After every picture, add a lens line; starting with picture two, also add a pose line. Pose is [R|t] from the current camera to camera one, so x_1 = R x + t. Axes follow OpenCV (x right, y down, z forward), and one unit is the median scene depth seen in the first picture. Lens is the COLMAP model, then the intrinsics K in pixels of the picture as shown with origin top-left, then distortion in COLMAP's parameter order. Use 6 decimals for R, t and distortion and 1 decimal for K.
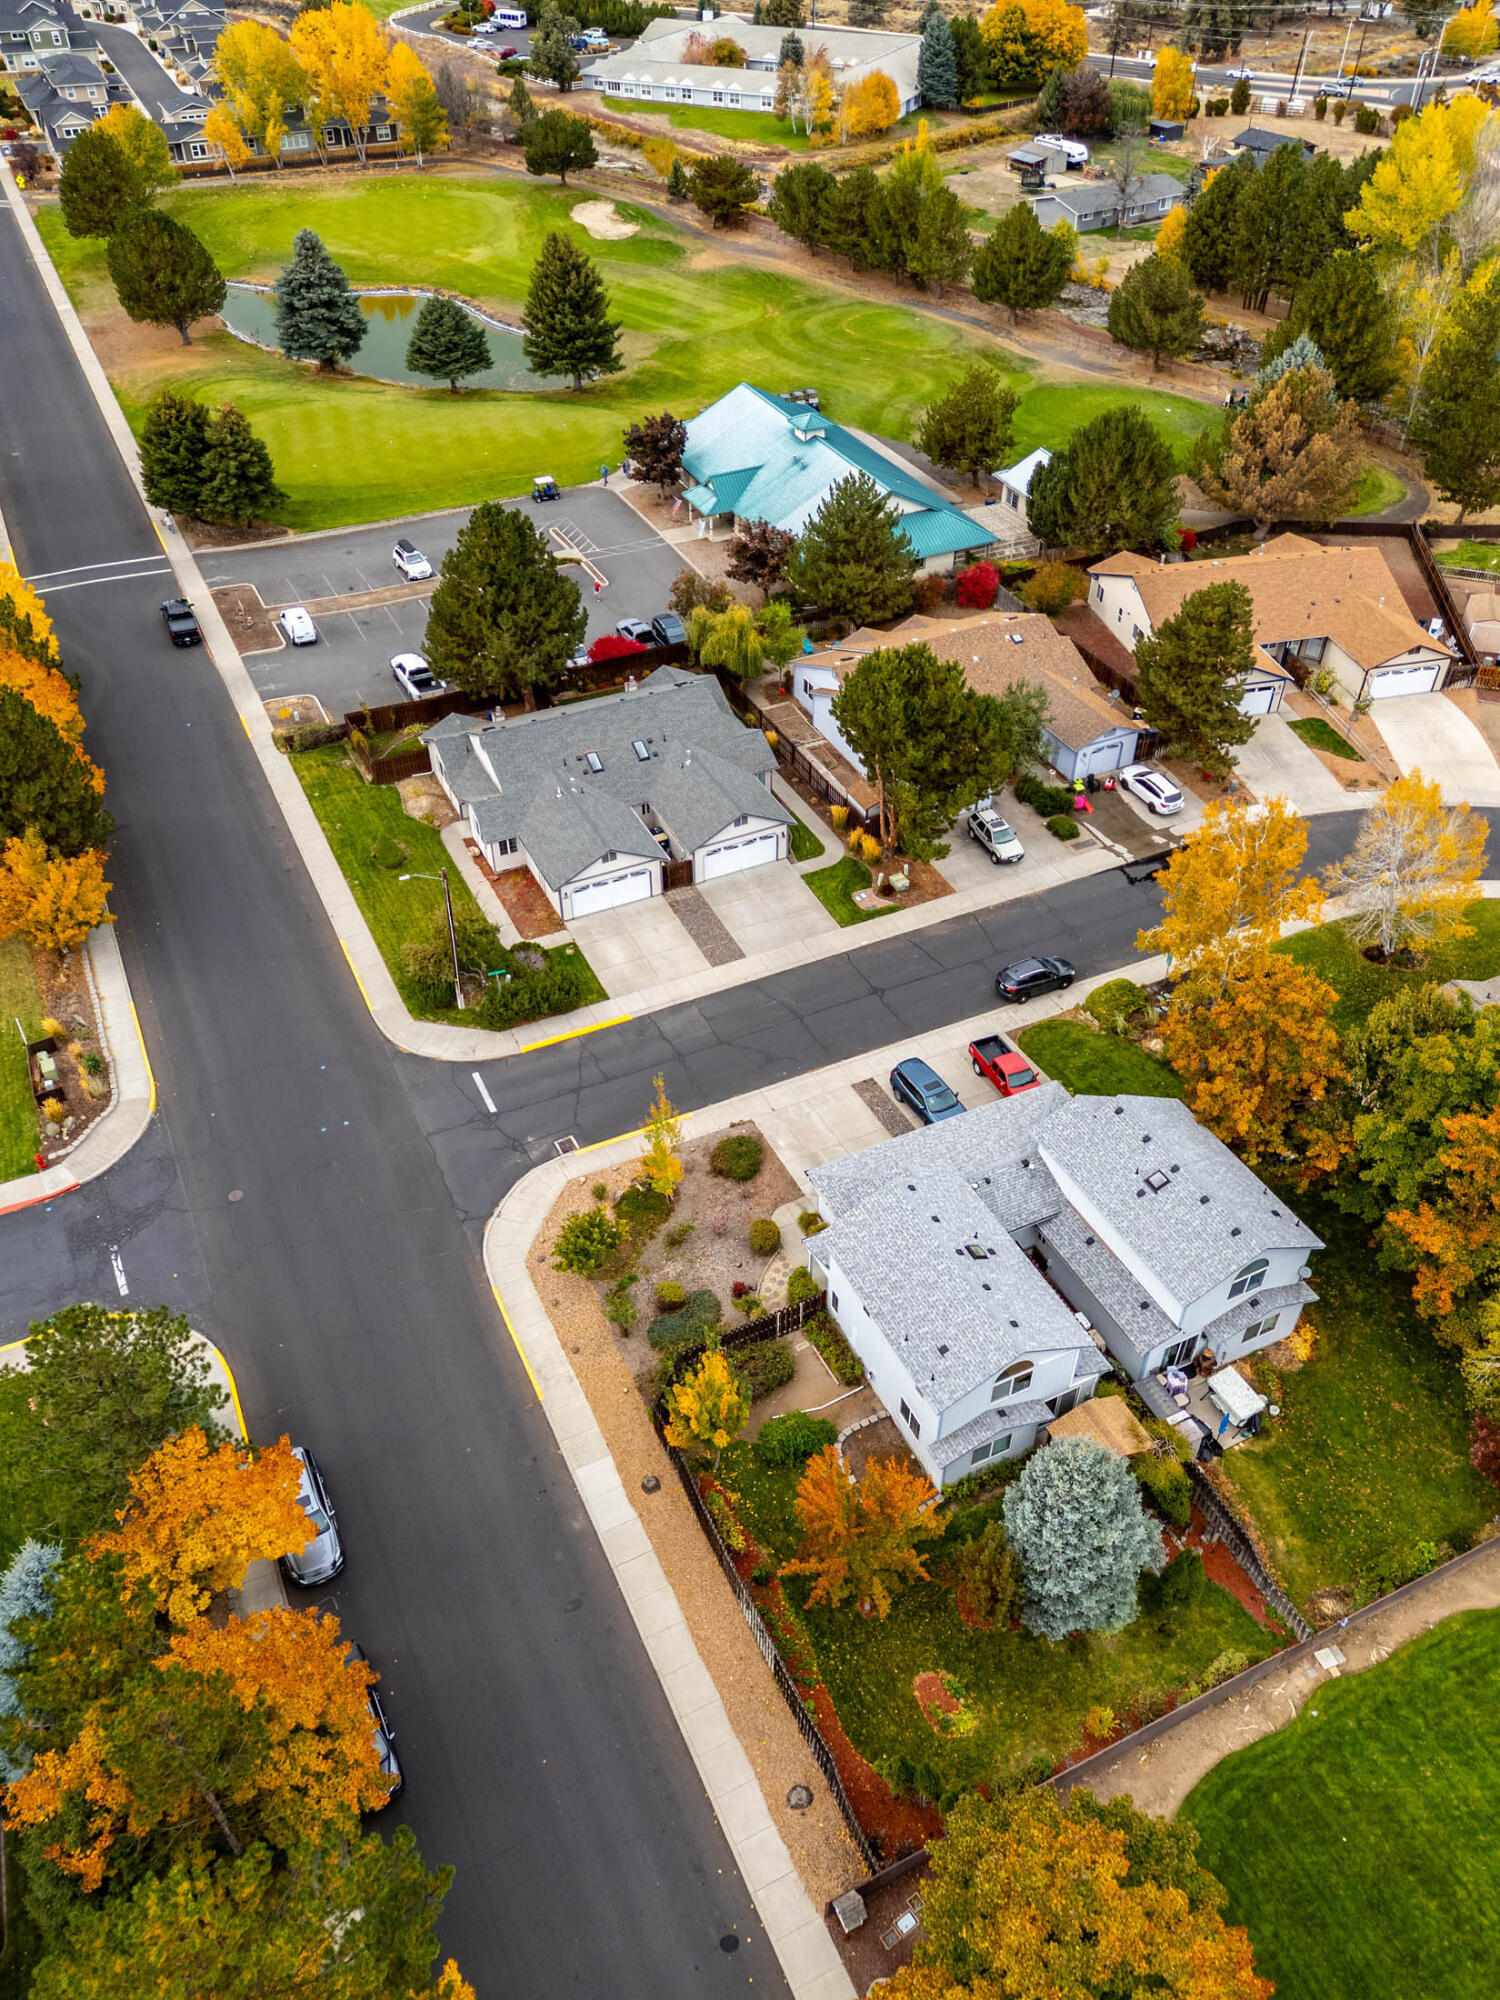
lens RADIAL K [[1461.3, 0, 750.0], [0, 1461.3, 1000.0], [0, 0, 1]] dist [0.076442, -0.064055]
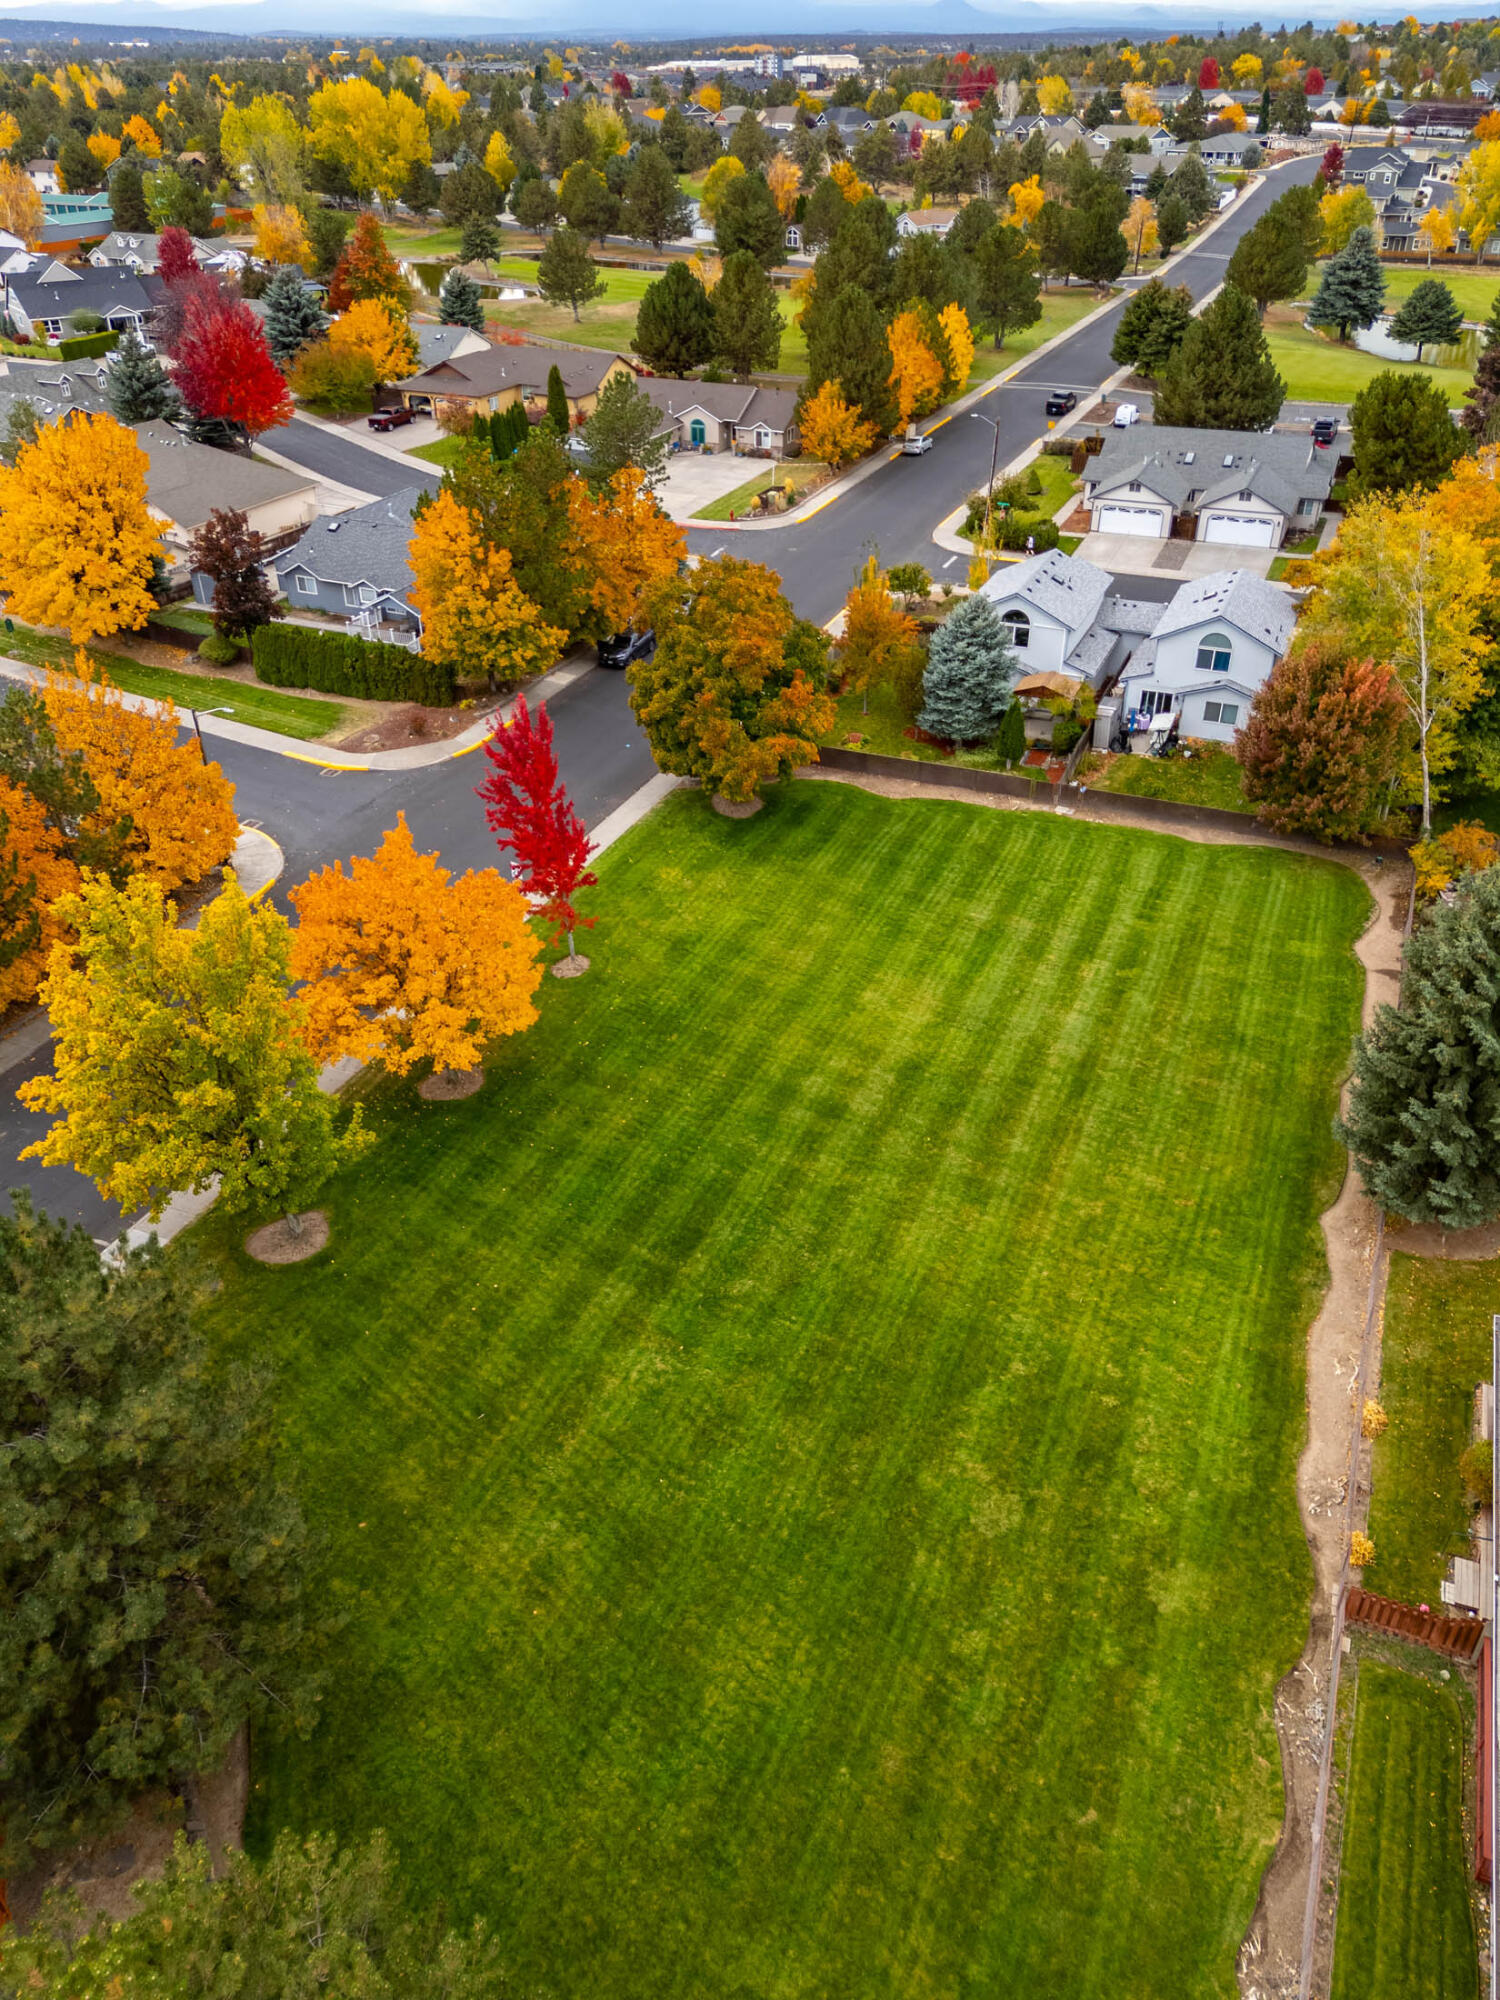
lens RADIAL K [[1461.3, 0, 750.0], [0, 1461.3, 1000.0], [0, 0, 1]] dist [0.076442, -0.064055]
pose [[0.655289, 0.404775, -0.637772, 0.717645], [-0.491989, 0.869371, 0.046261, 0.417418], [0.573186, 0.283463, 0.768835, -0.144974]]
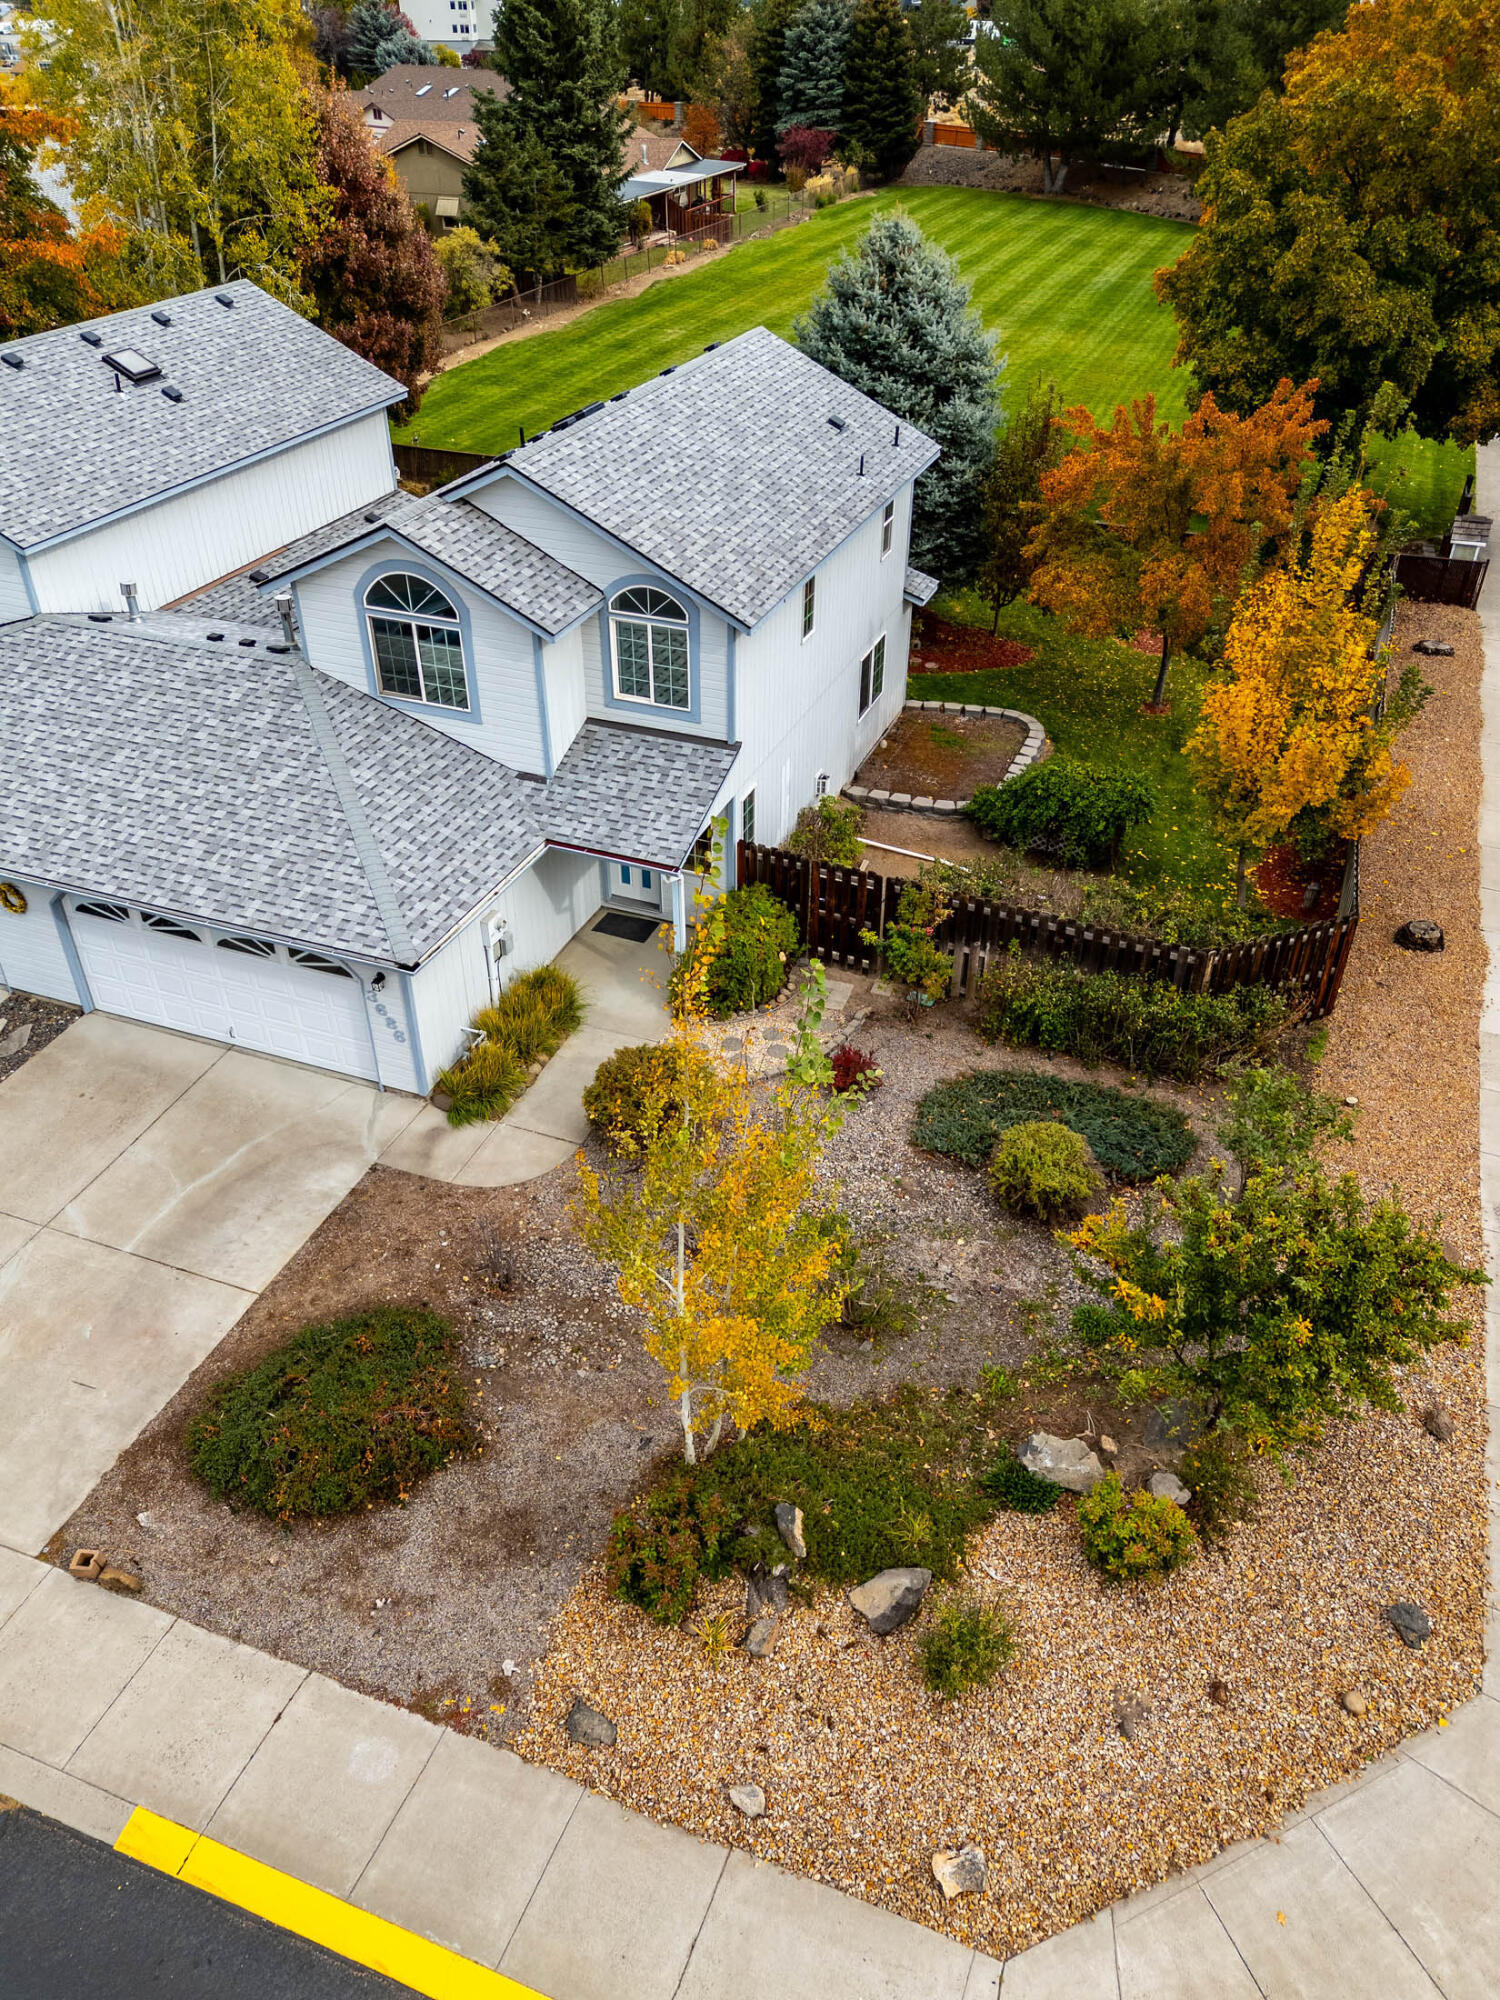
lens RADIAL K [[1461.3, 0, 750.0], [0, 1461.3, 1000.0], [0, 0, 1]] dist [0.076442, -0.064055]
pose [[-0.674948, -0.429359, 0.600080, -0.126542], [0.483261, 0.357339, 0.799230, -0.048853], [-0.557588, 0.829434, -0.033693, 0.741069]]
